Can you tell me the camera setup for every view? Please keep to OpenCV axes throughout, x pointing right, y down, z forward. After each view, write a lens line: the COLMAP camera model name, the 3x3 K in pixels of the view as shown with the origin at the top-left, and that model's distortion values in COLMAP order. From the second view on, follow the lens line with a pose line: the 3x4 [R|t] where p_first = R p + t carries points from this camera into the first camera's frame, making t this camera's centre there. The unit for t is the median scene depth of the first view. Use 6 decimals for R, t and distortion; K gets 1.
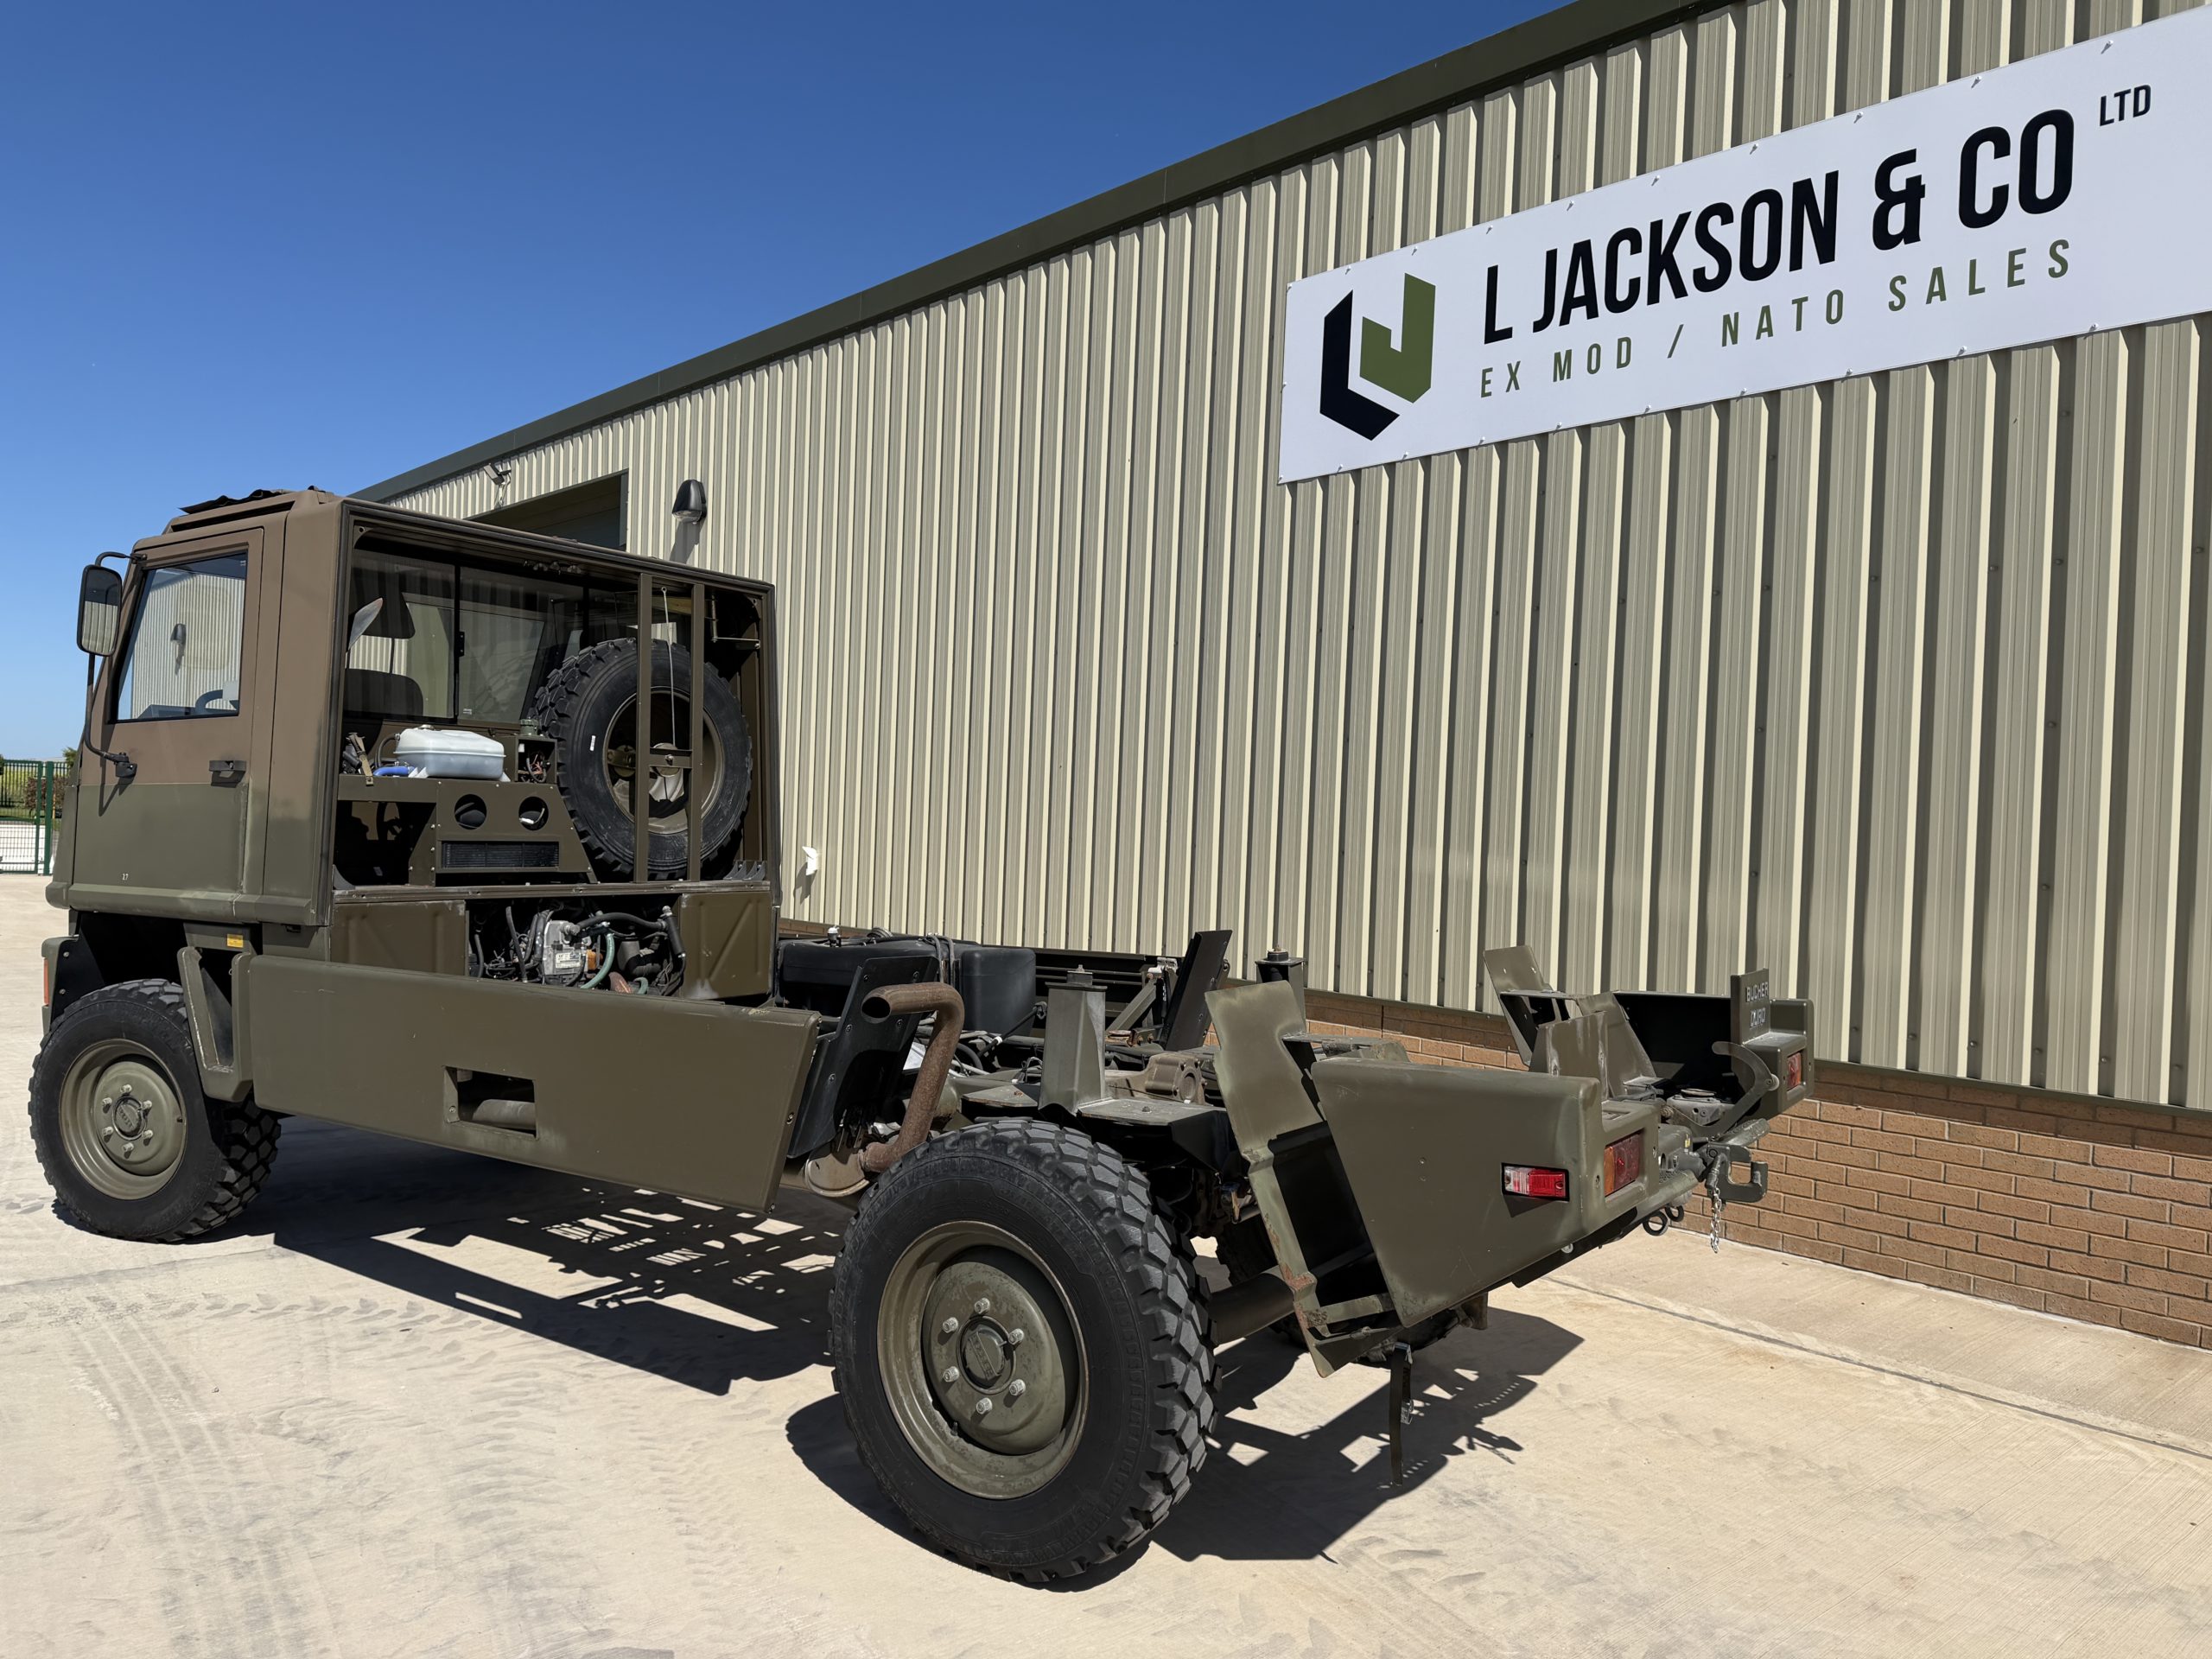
lens RADIAL K [[1554.2, 0, 1093.4], [0, 1554.2, 848.2], [0, 0, 1]] dist [0.037346, -0.042577]
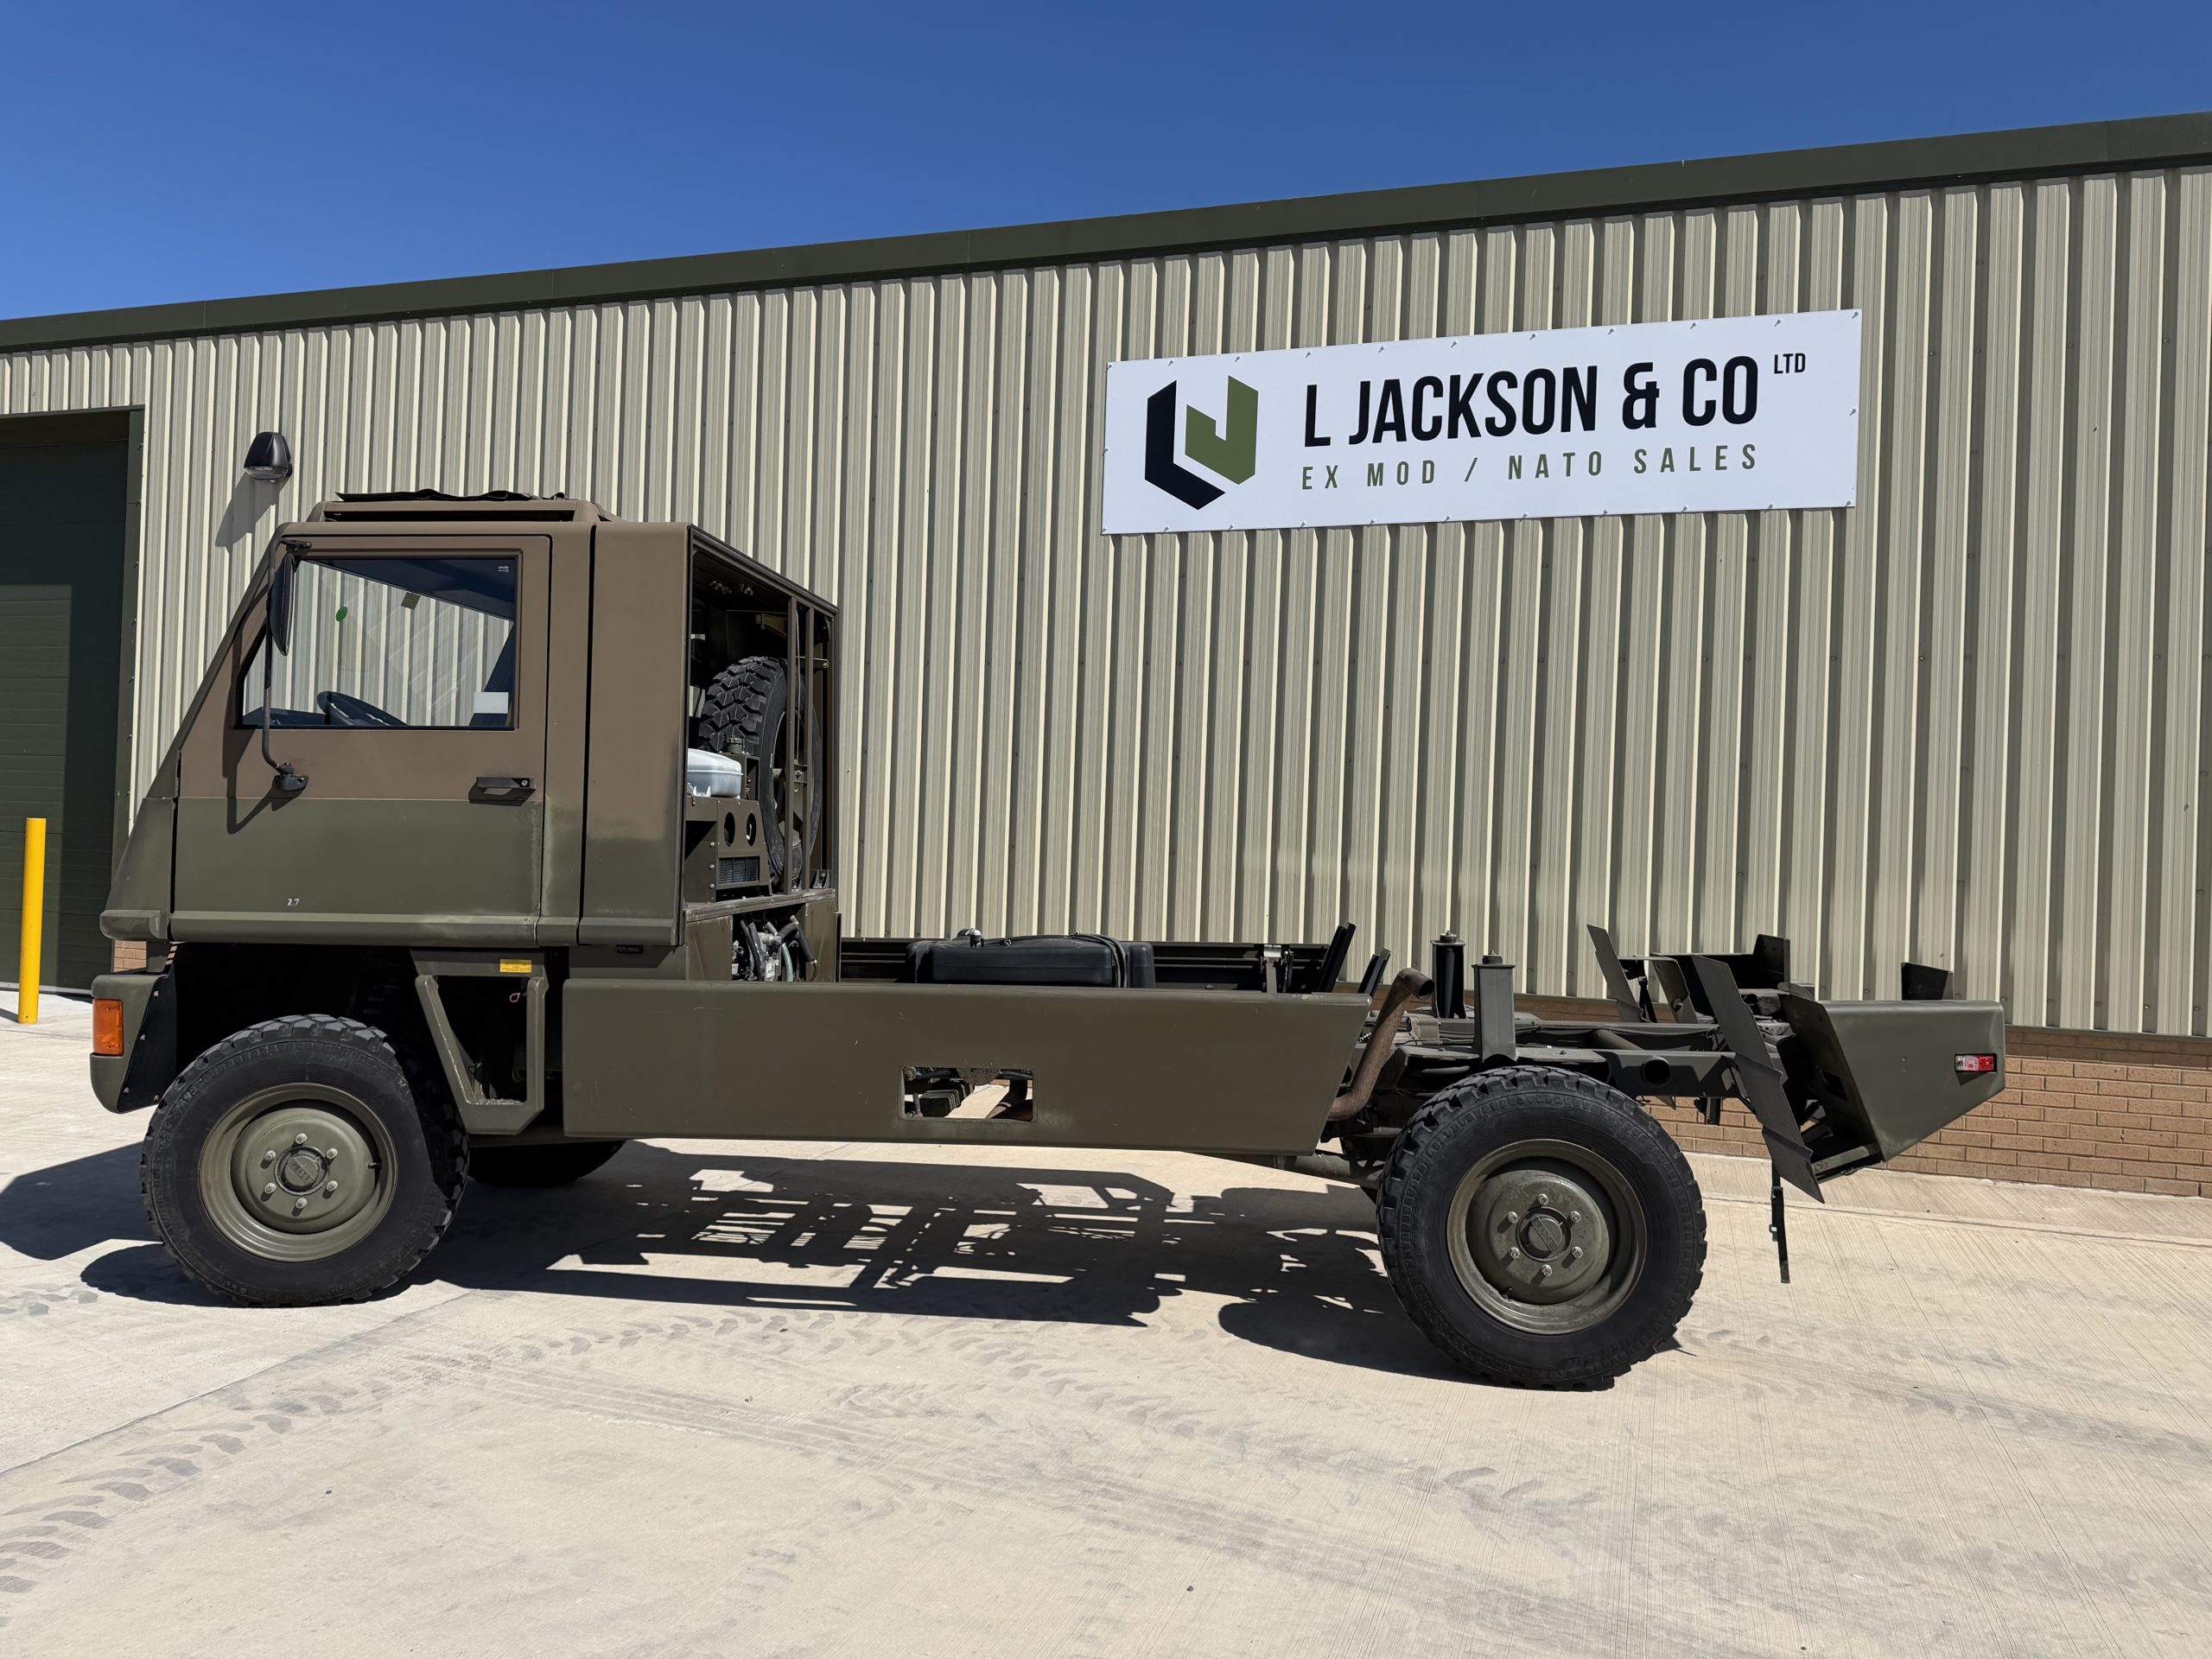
lens RADIAL K [[1554.2, 0, 1075.8], [0, 1554.2, 857.9], [0, 0, 1]] dist [0.037346, -0.042577]
pose [[0.873790, -0.012779, 0.486136, -0.605129], [0.006147, 0.999865, 0.015234, -0.016757], [-0.486265, -0.010323, 0.873750, -0.000101]]
